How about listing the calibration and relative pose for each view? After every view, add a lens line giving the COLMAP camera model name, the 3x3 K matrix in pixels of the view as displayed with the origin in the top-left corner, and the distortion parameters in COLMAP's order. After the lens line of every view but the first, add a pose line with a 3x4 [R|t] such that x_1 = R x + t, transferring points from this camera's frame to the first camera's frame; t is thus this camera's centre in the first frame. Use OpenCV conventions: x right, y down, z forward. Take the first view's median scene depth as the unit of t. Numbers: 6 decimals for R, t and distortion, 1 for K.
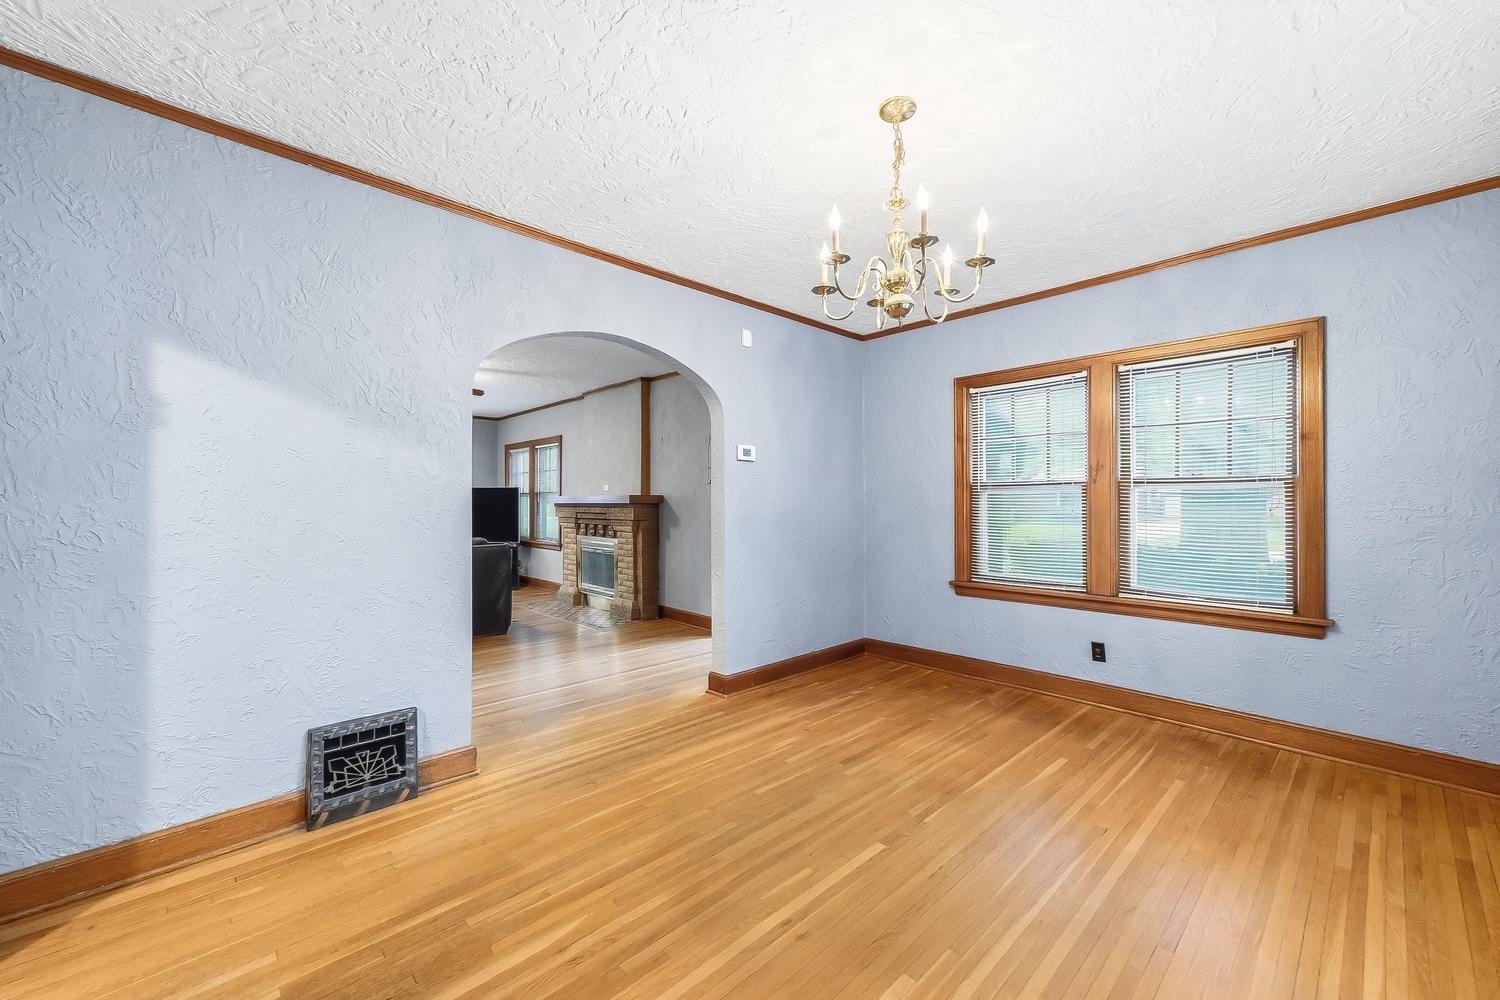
lens RADIAL K [[591.2, 0, 746.8], [0, 591.2, 504.3], [0, 0, 1]] dist [0.023354, 0.001774]
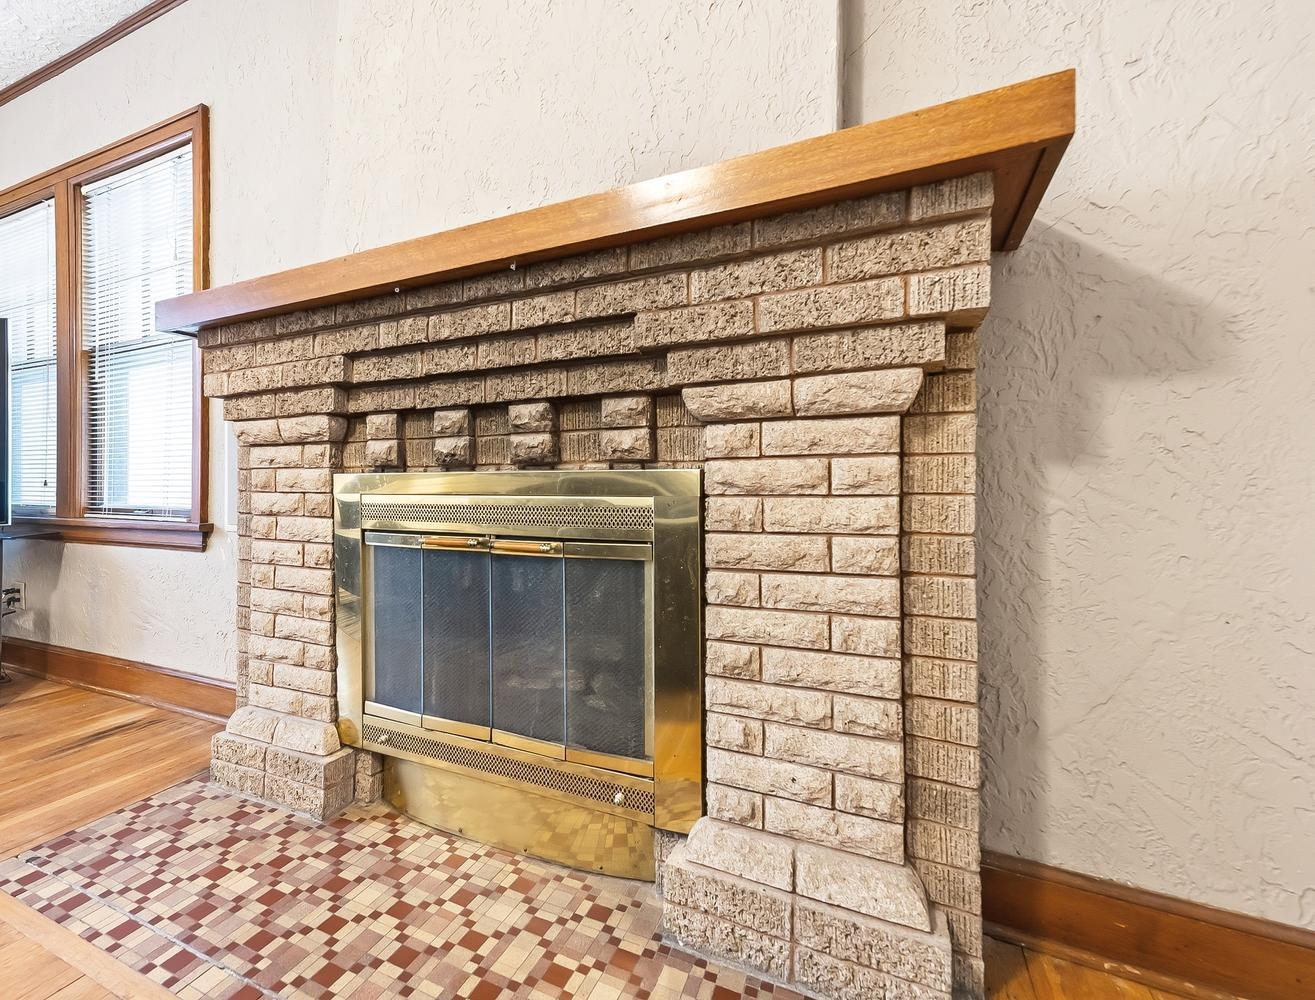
lens RADIAL K [[626.2, 0, 569.0], [0, 626.2, 479.6], [0, 0, 1]] dist [0.015263, 0.001789]
pose [[0.945207, -0.001106, 0.326470, -0.313283], [0.004443, 0.999945, -0.009476, 0.063370], [-0.326442, 0.010408, 0.945160, 0.849232]]
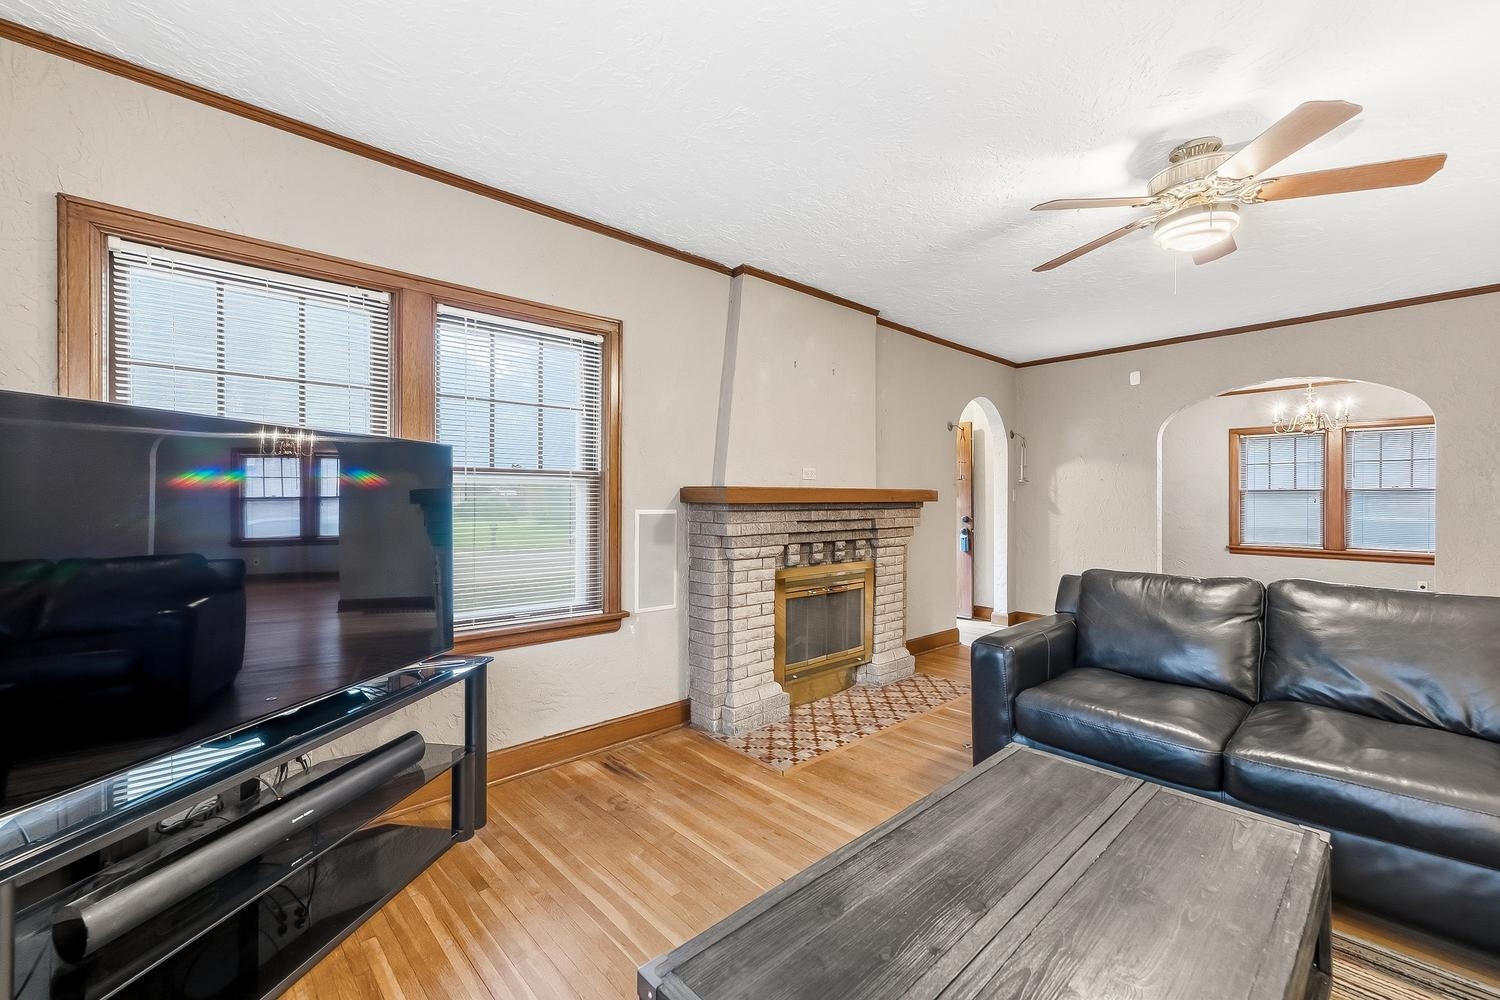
lens RADIAL K [[626.7, 0, 748.7], [0, 626.7, 502.9], [0, 0, 1]] dist [0.001919, 0.000236]
pose [[0.009330, -0.001813, 0.999955, -0.877794], [0.002747, 0.999995, 0.001788, -0.002842], [-0.999953, 0.002731, 0.009335, 1.132114]]
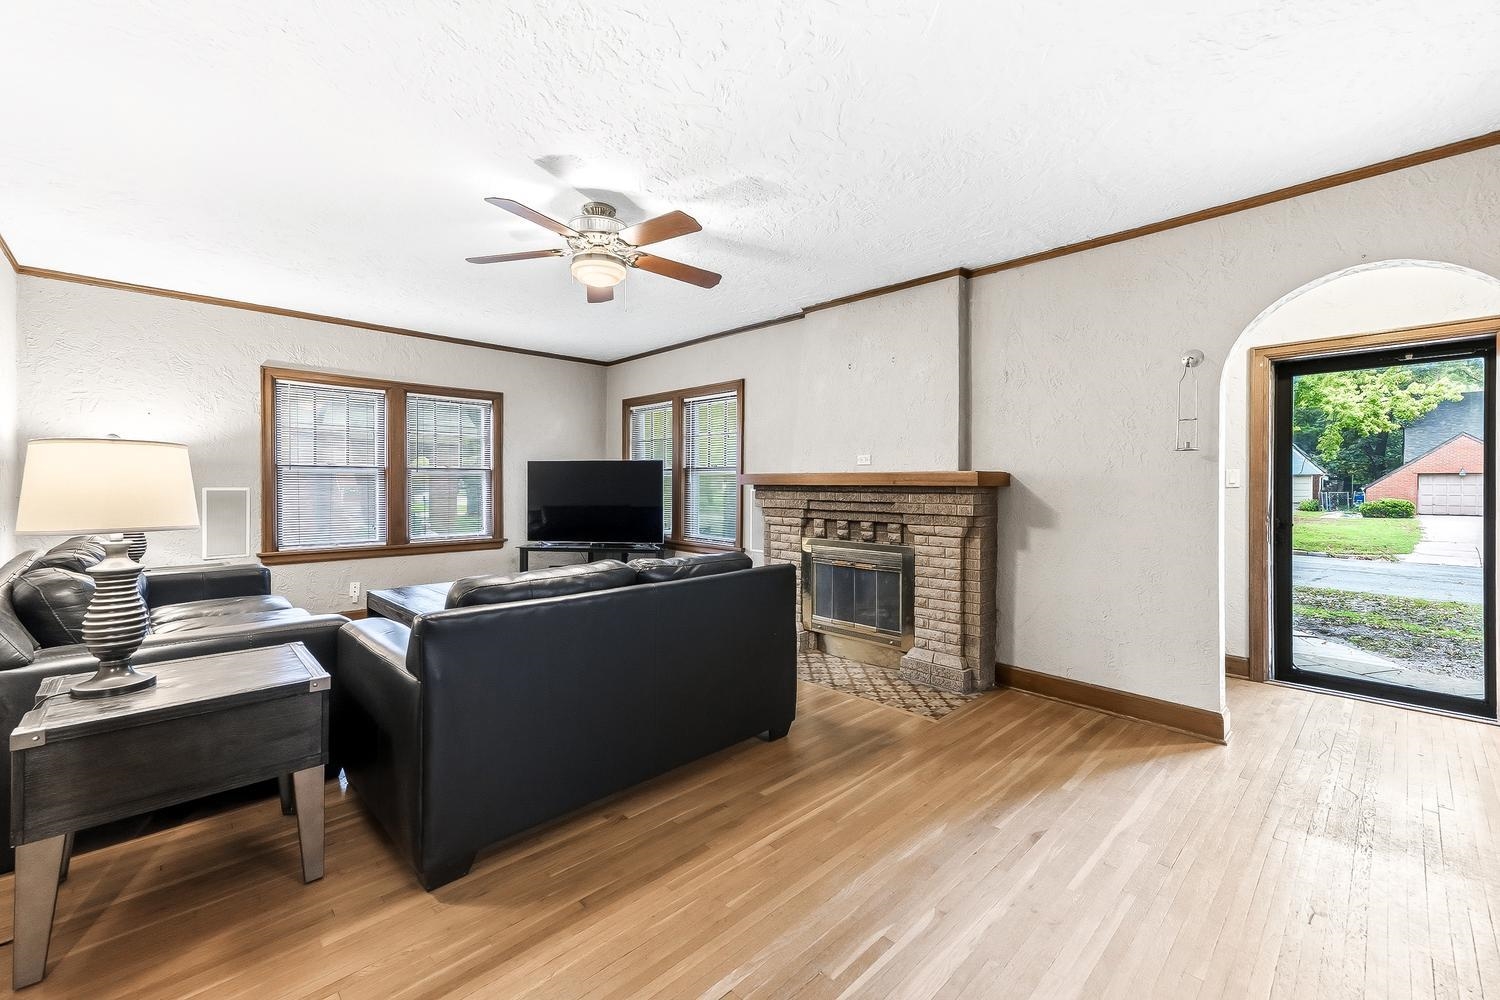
lens RADIAL K [[624.7, 0, 758.0], [0, 624.7, 488.1], [0, 0, 1]] dist [-0.001533, 0.000063]
pose [[0.999680, 0.004471, 0.024892, -0.389238], [-0.004593, 0.999978, 0.004851, -0.001802], [-0.024870, -0.004964, 0.999678, 0.392930]]
